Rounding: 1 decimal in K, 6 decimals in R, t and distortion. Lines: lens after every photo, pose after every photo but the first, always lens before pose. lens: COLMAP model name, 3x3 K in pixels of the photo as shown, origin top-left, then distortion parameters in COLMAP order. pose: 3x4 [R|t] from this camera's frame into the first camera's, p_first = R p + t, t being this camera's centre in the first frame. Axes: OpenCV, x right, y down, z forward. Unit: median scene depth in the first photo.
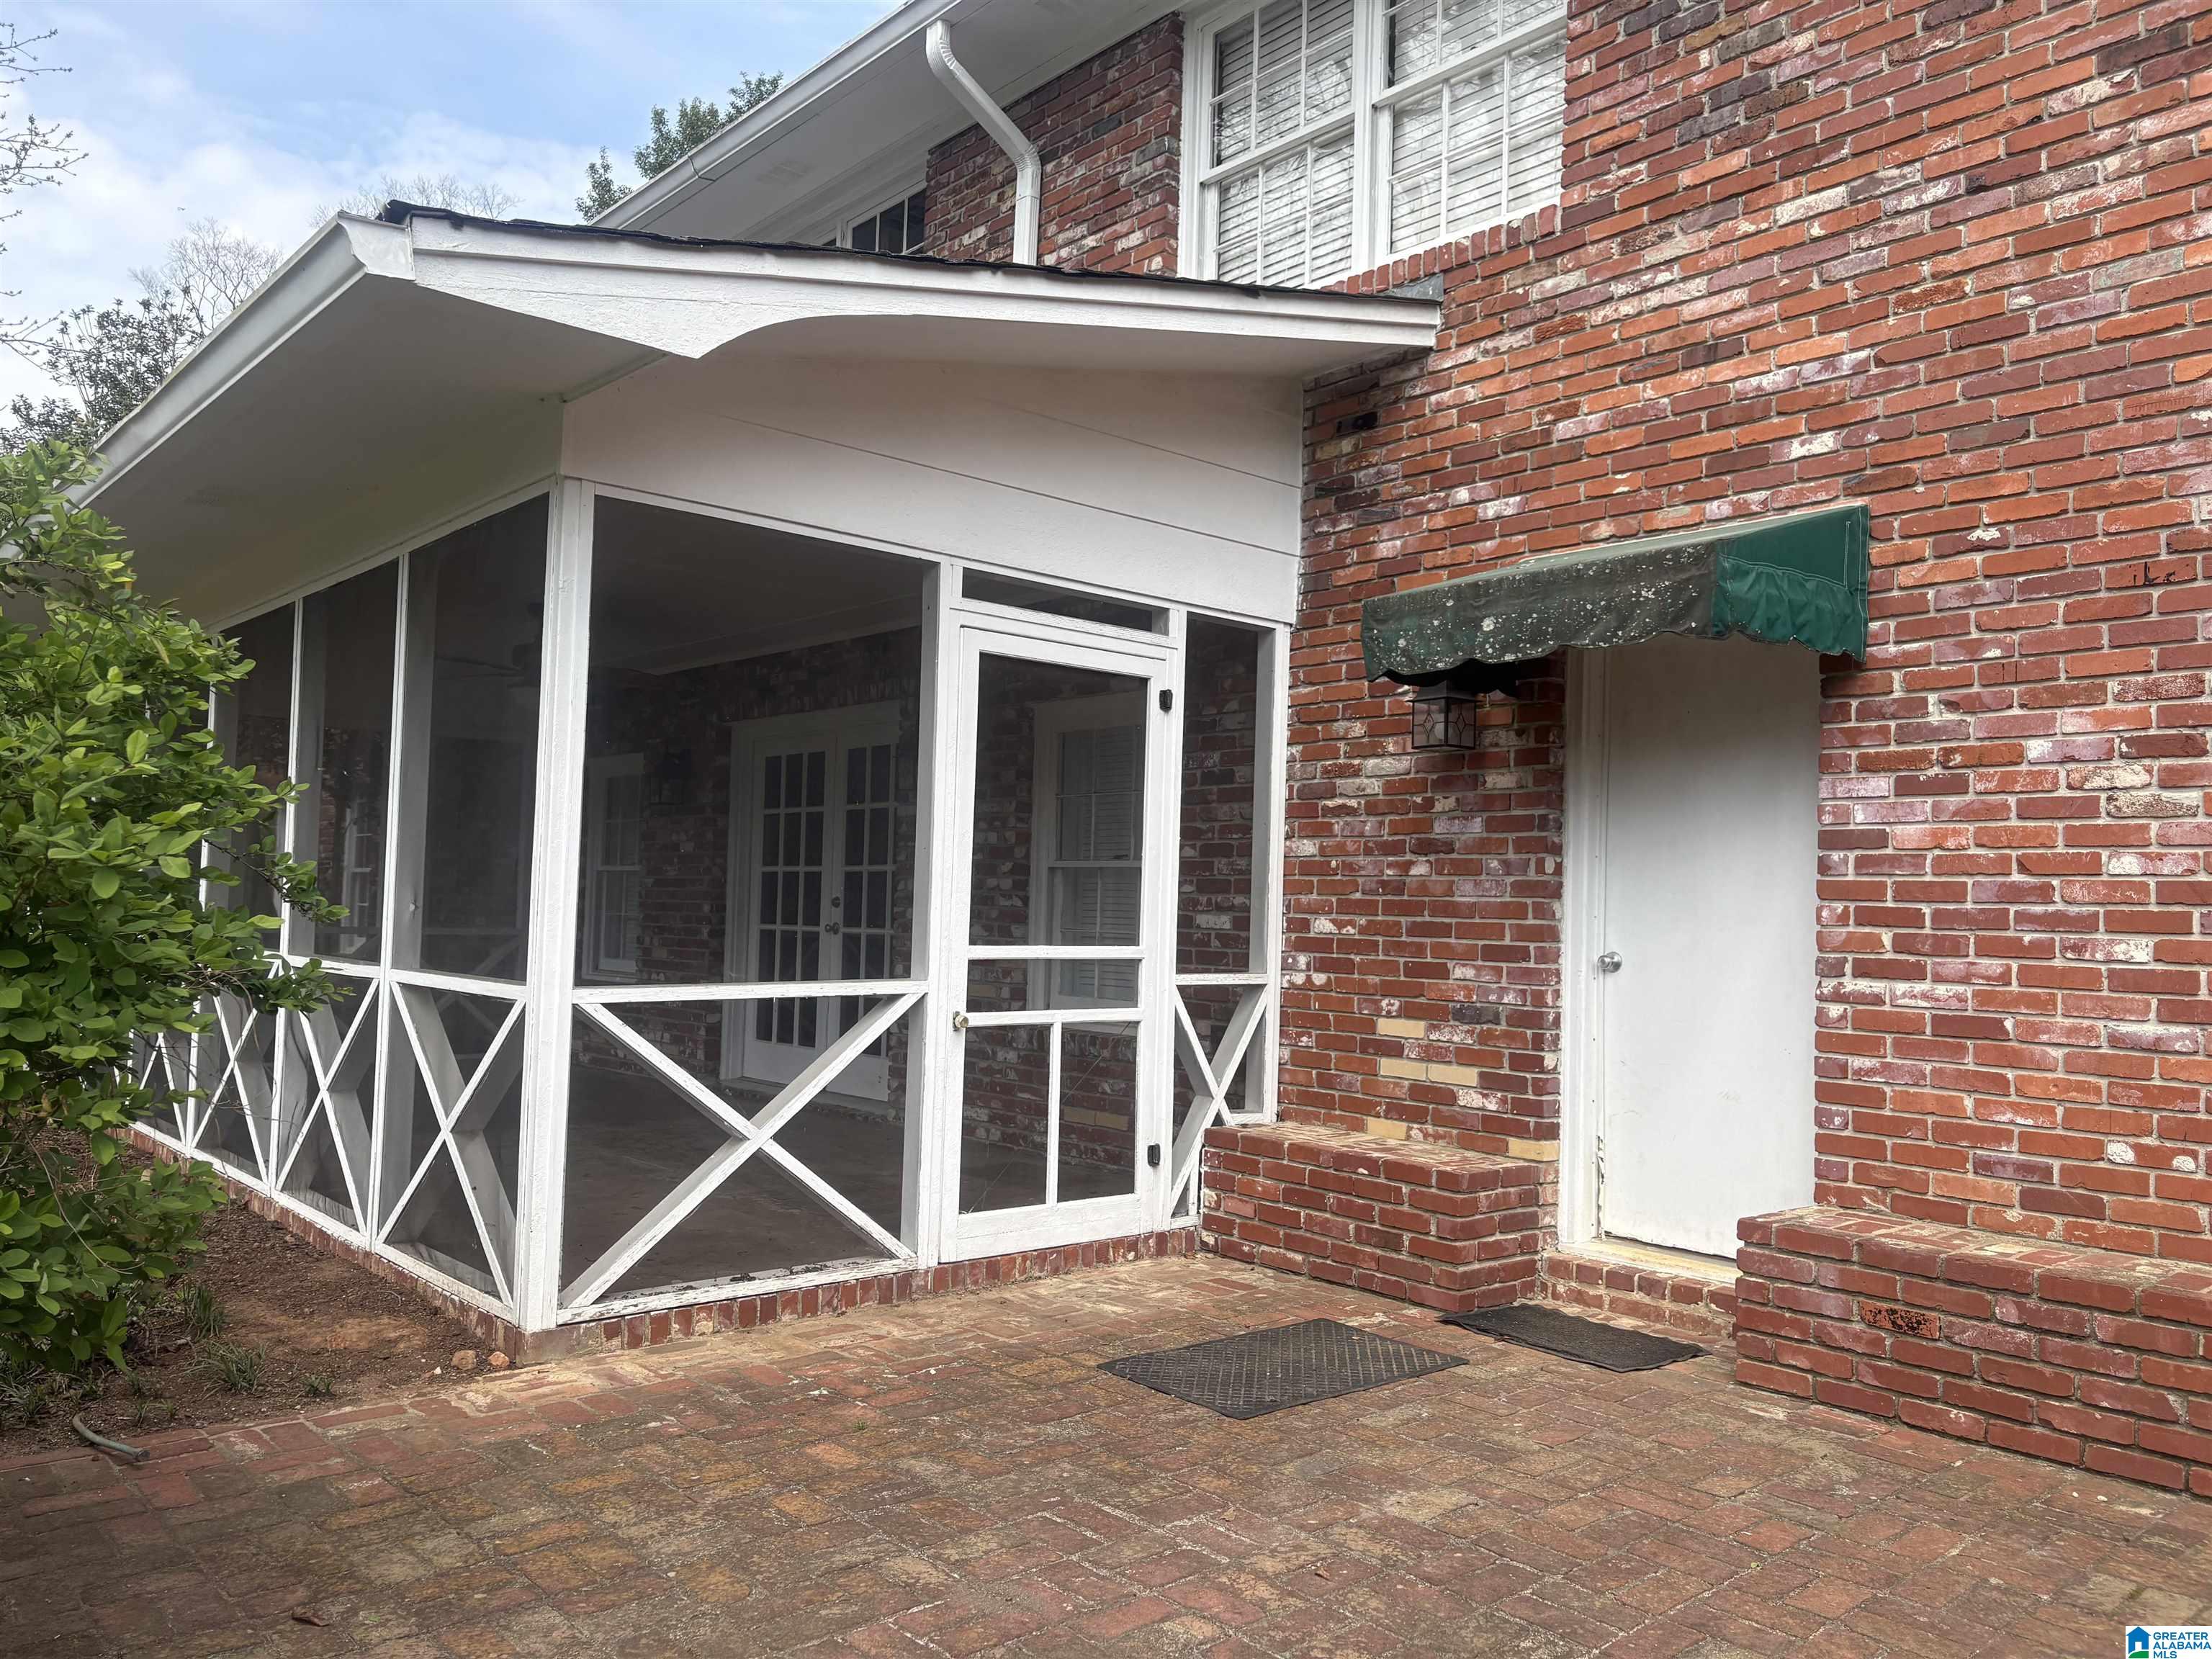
lens RADIAL K [[1696.5, 0, 1106.0], [0, 1696.5, 829.5], [0, 0, 1]] dist [-0.002184, -0.001077]
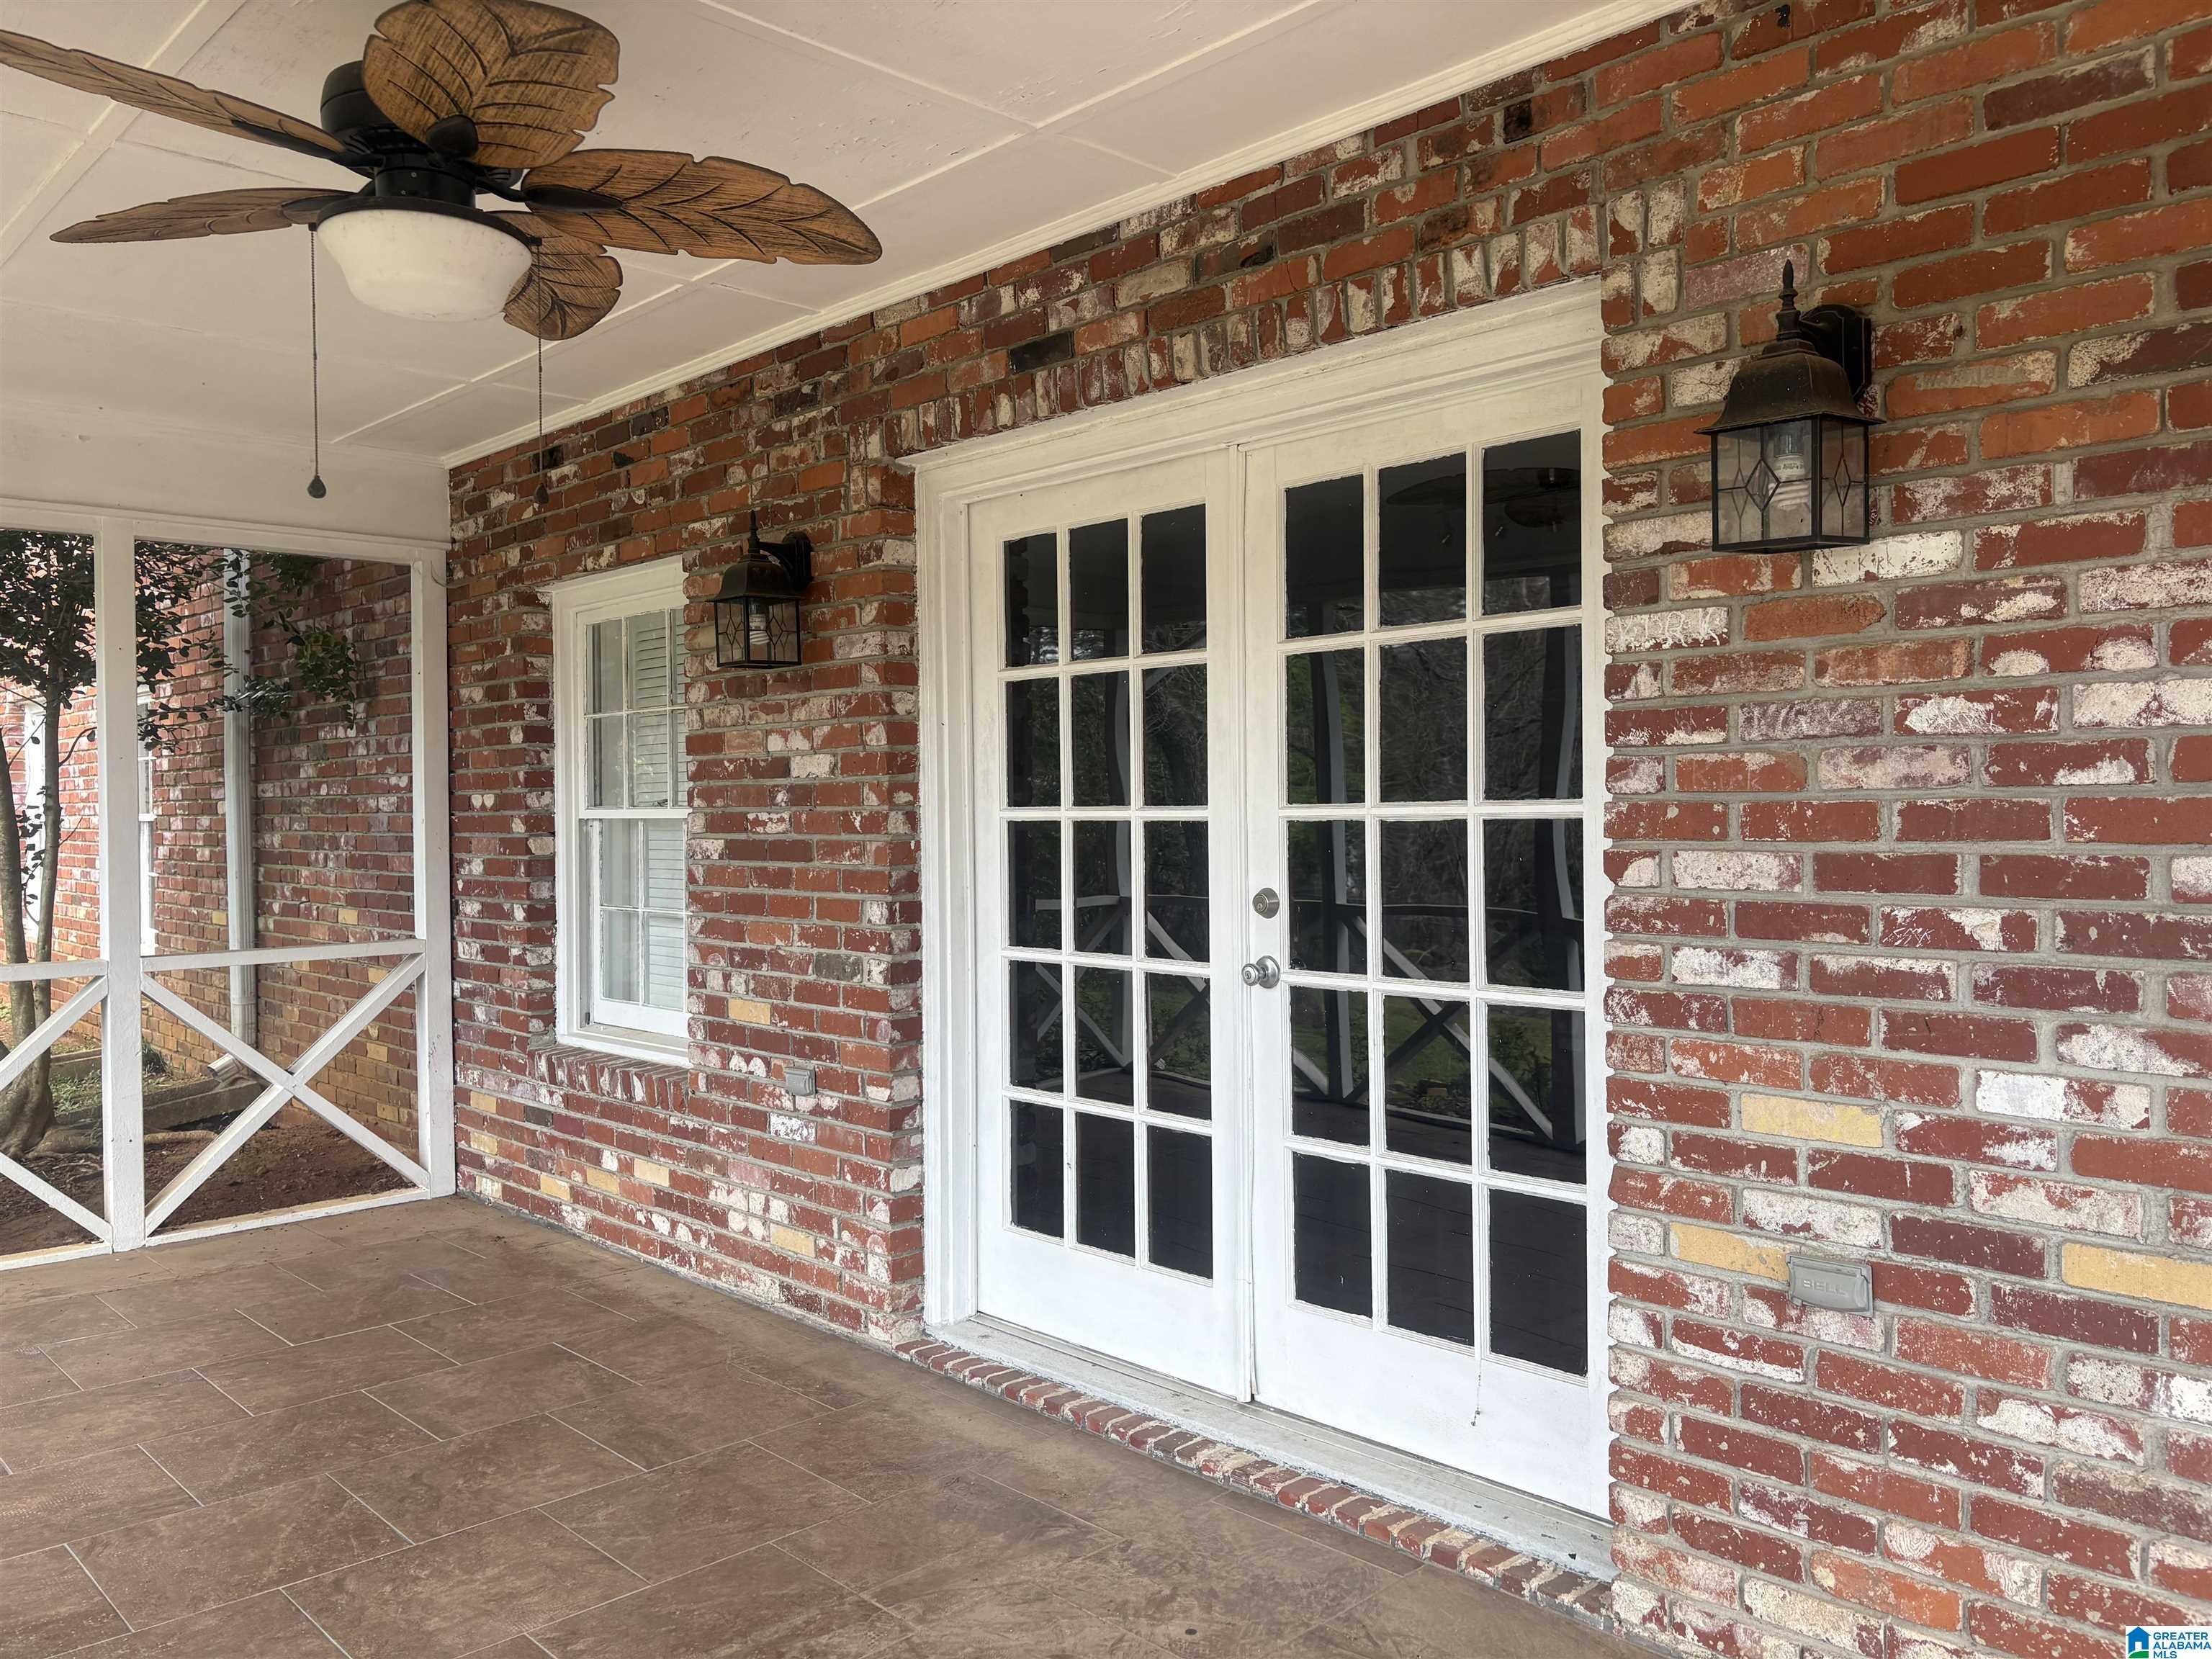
lens RADIAL K [[1696.5, 0, 1106.0], [0, 1696.5, 829.5], [0, 0, 1]] dist [-0.002184, -0.001077]
pose [[0.998747, -0.034338, 0.036406, -0.193645], [0.031999, 0.997501, 0.062993, 0.001927], [-0.038478, -0.061749, 0.997350, 0.589019]]
